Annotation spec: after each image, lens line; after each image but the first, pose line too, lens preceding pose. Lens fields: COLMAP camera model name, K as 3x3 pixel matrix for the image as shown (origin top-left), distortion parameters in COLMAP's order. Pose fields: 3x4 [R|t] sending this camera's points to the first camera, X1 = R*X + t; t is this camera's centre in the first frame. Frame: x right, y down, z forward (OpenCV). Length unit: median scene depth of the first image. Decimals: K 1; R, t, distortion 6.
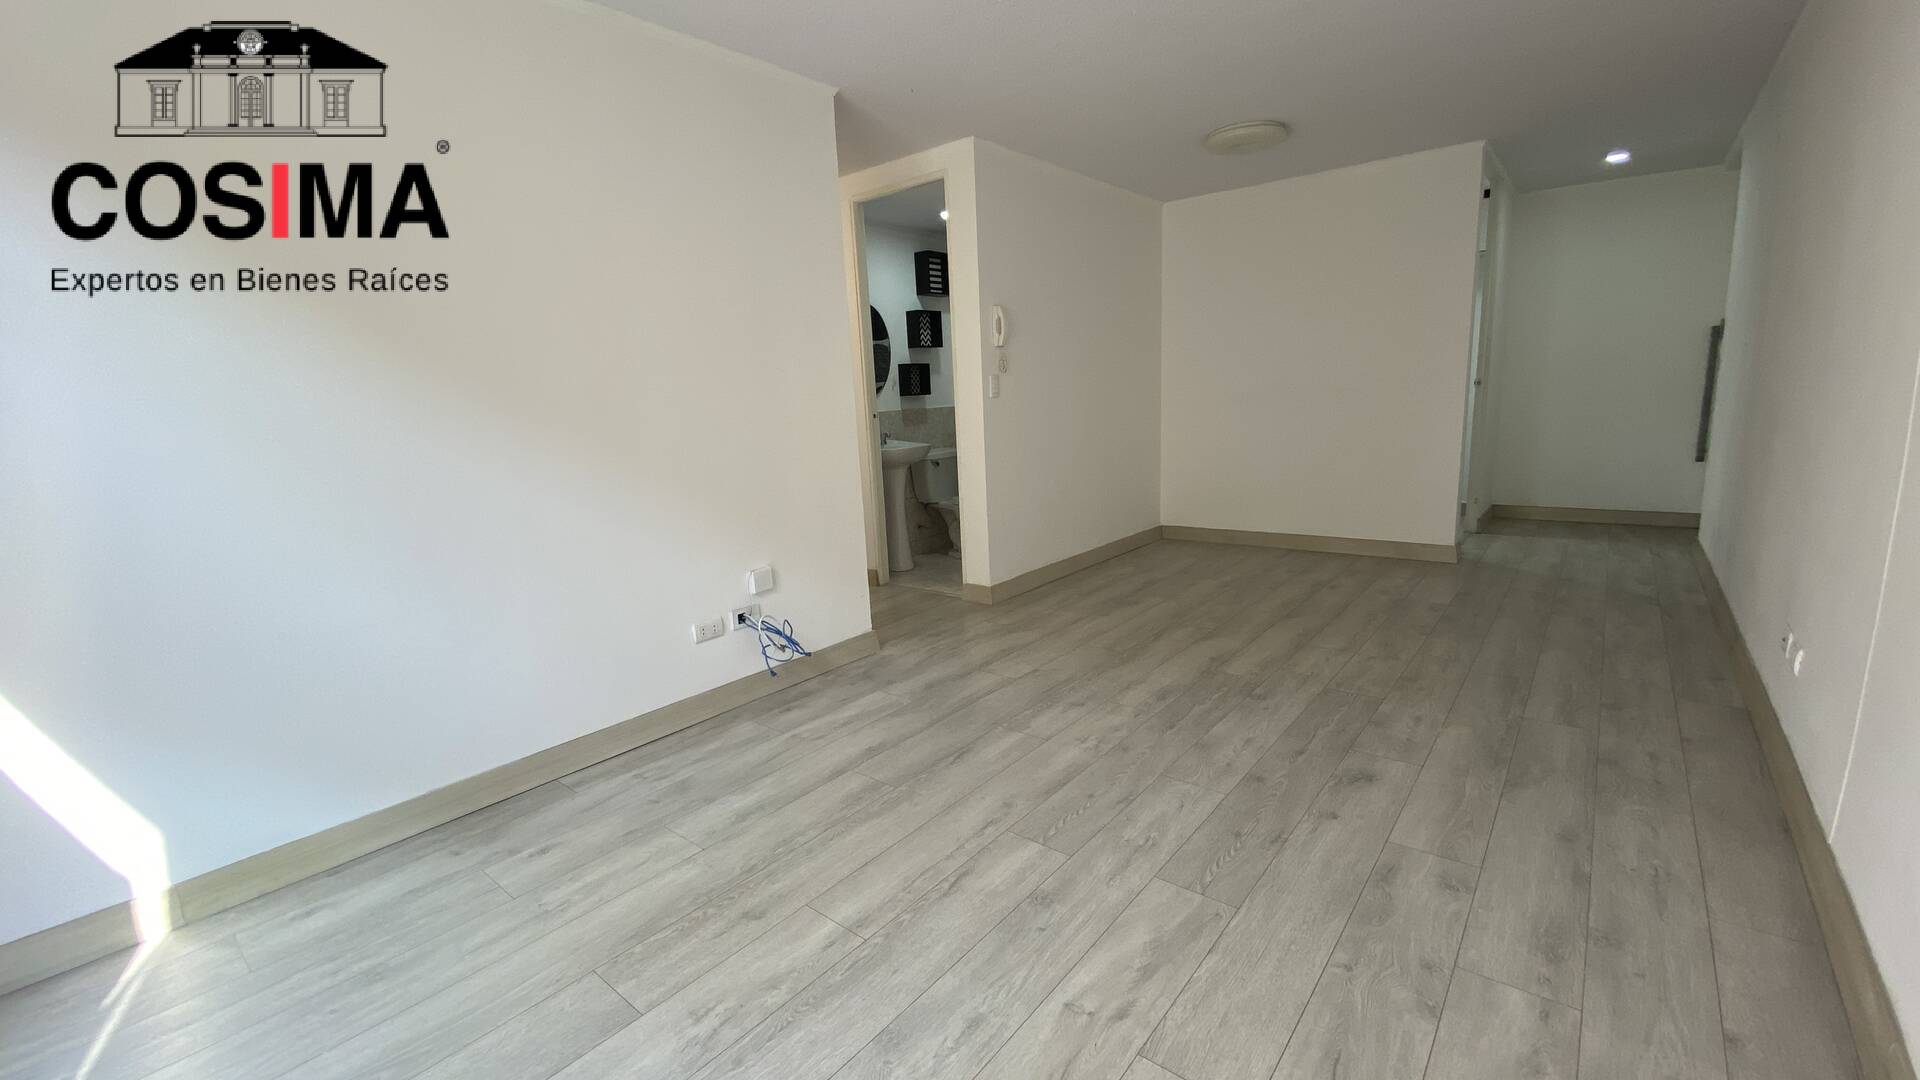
lens RADIAL K [[777.8, 0, 972.0], [0, 777.8, 538.2], [0, 0, 1]] dist [-0.010939, -0.006526]
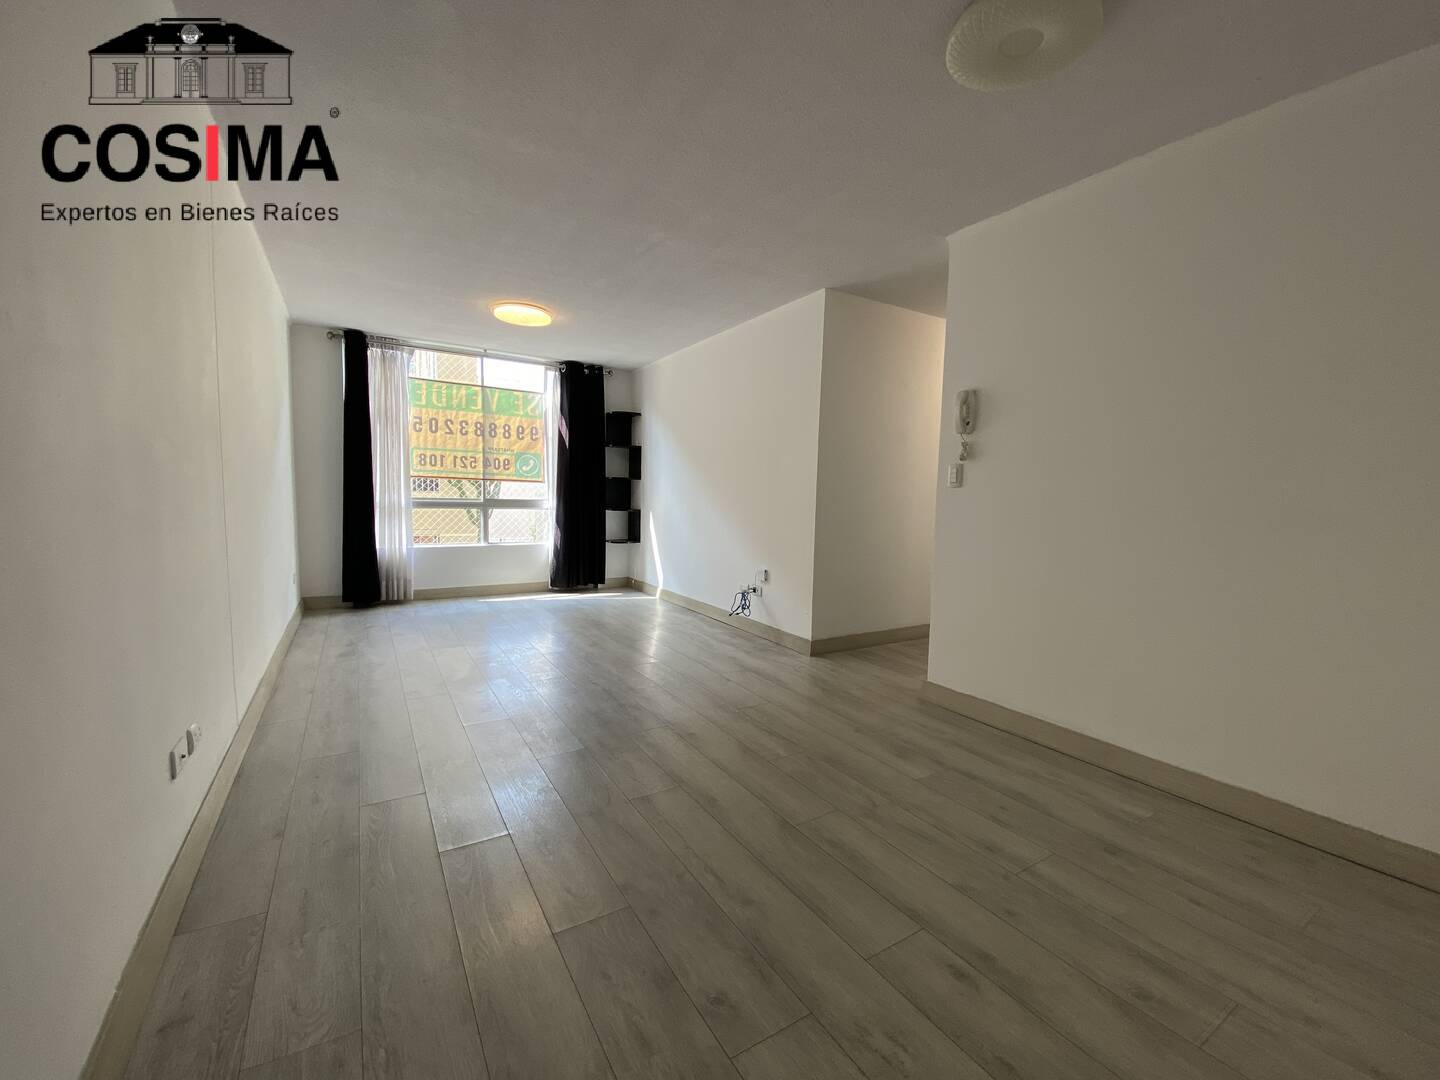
lens RADIAL K [[582.8, 0, 724.5], [0, 582.8, 548.7], [0, 0, 1]] dist [-0.010737, -0.008361]
pose [[-0.327571, 0.132104, -0.935546, 1.259106], [-0.189307, 0.960922, 0.201971, -0.326361], [0.925667, 0.243266, -0.289762, 1.502546]]
